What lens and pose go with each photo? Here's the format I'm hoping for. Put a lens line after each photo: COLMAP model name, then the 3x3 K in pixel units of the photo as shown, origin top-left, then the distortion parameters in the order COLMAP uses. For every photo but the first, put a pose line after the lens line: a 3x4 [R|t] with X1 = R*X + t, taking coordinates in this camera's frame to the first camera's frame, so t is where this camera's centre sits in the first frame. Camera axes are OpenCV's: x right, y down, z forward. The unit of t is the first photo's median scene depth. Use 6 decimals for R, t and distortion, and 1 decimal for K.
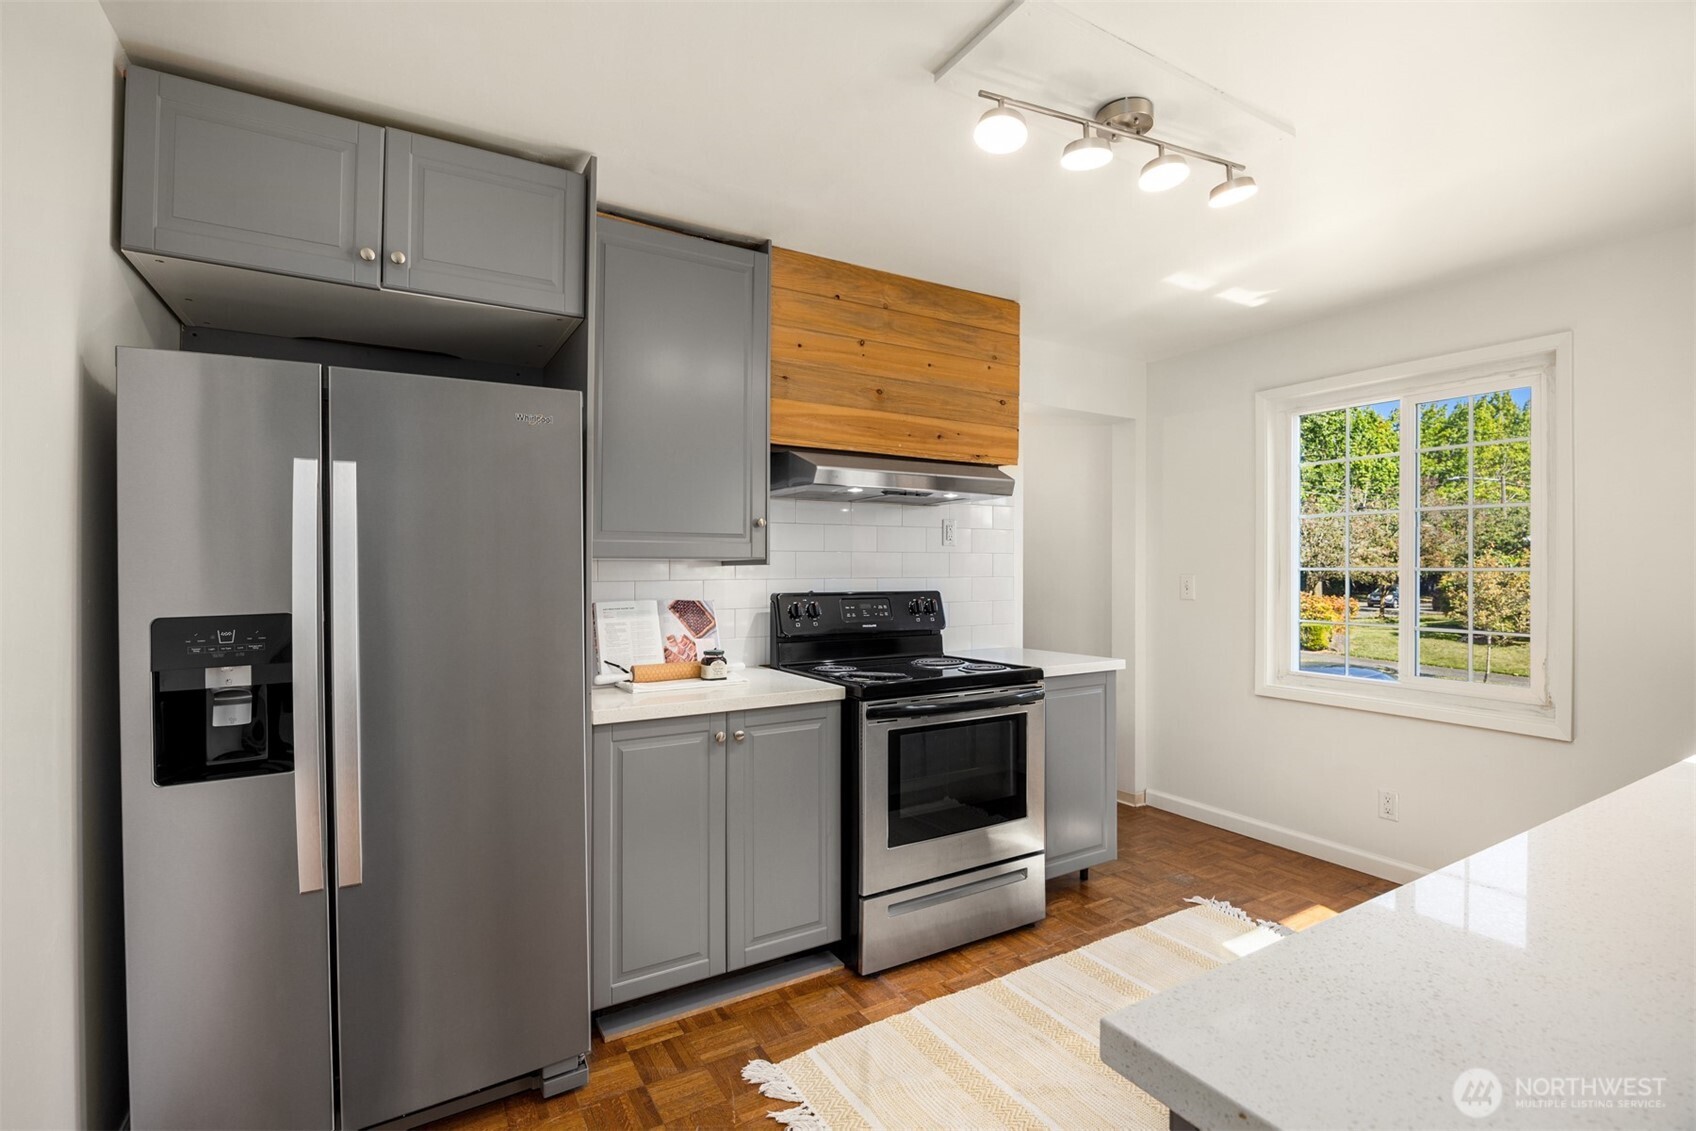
lens RADIAL K [[777.4, 0, 848.0], [0, 777.4, 565.5], [0, 0, 1]] dist [-0.000502, -0.000239]
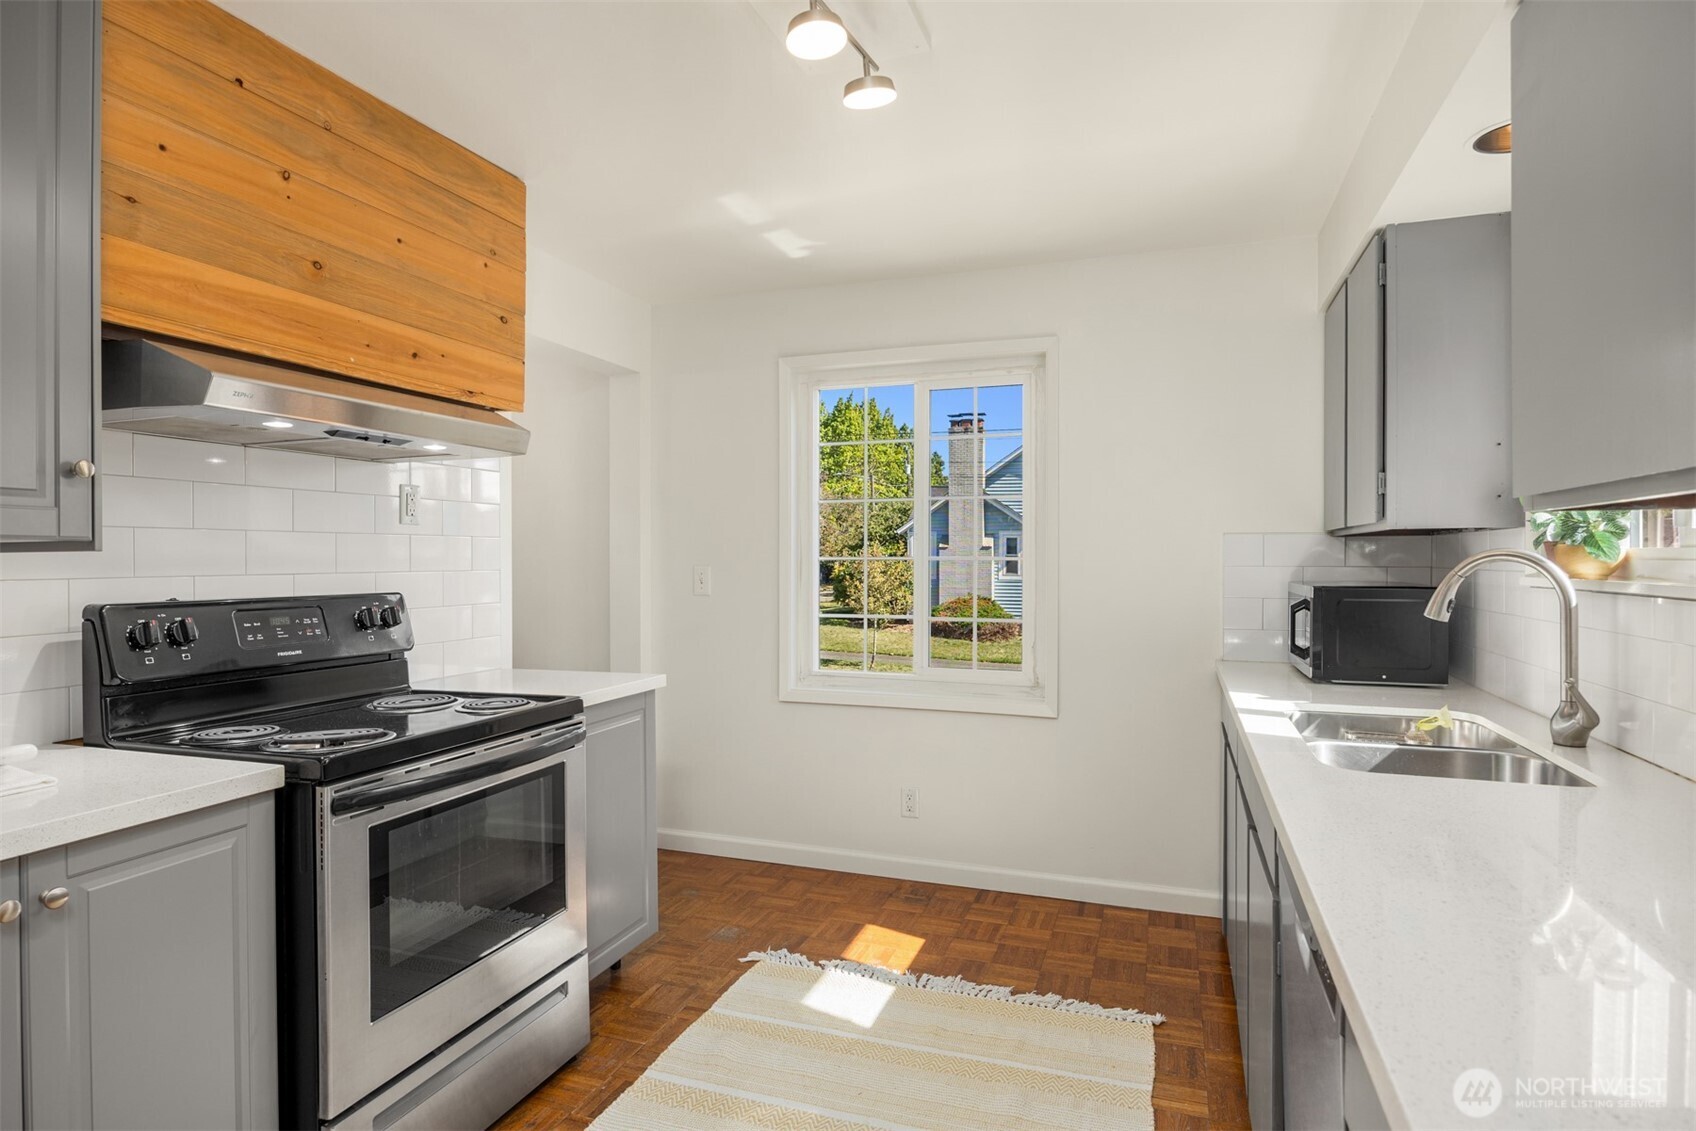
lens RADIAL K [[915.4, 0, 848.0], [0, 915.4, 565.5], [0, 0, 1]] dist [-0.000064, 0.000221]
pose [[0.775040, -0.006500, 0.631878, -0.088816], [-0.000236, 0.999944, 0.010575, 0.001947], [-0.631912, -0.008345, 0.774996, 0.182494]]
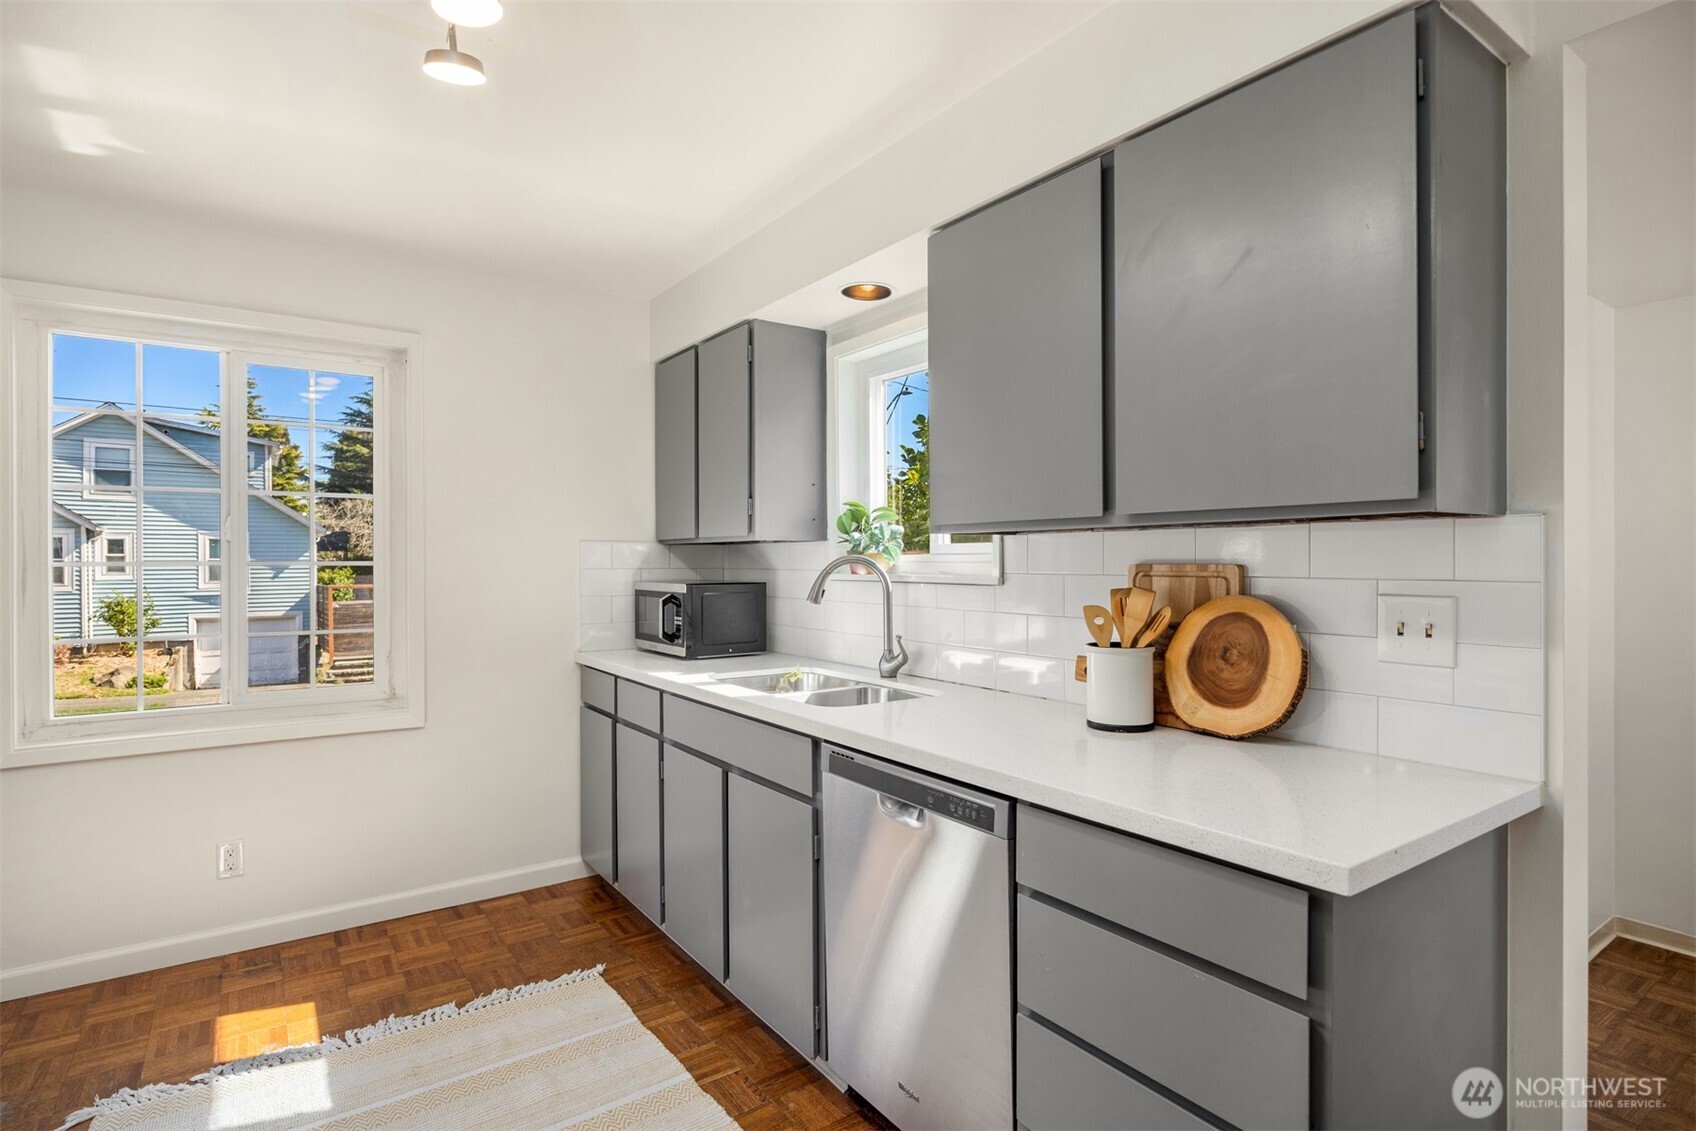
lens RADIAL K [[862.7, 0, 884.1], [0, 862.7, 563.3], [0, 0, 1]] dist [-0.001808, -0.000333]
pose [[-0.090895, -0.001550, 0.995859, -0.265099], [-0.000041, 0.999999, 0.001552, 0.003820], [-0.995860, 0.000100, -0.090895, 0.446559]]
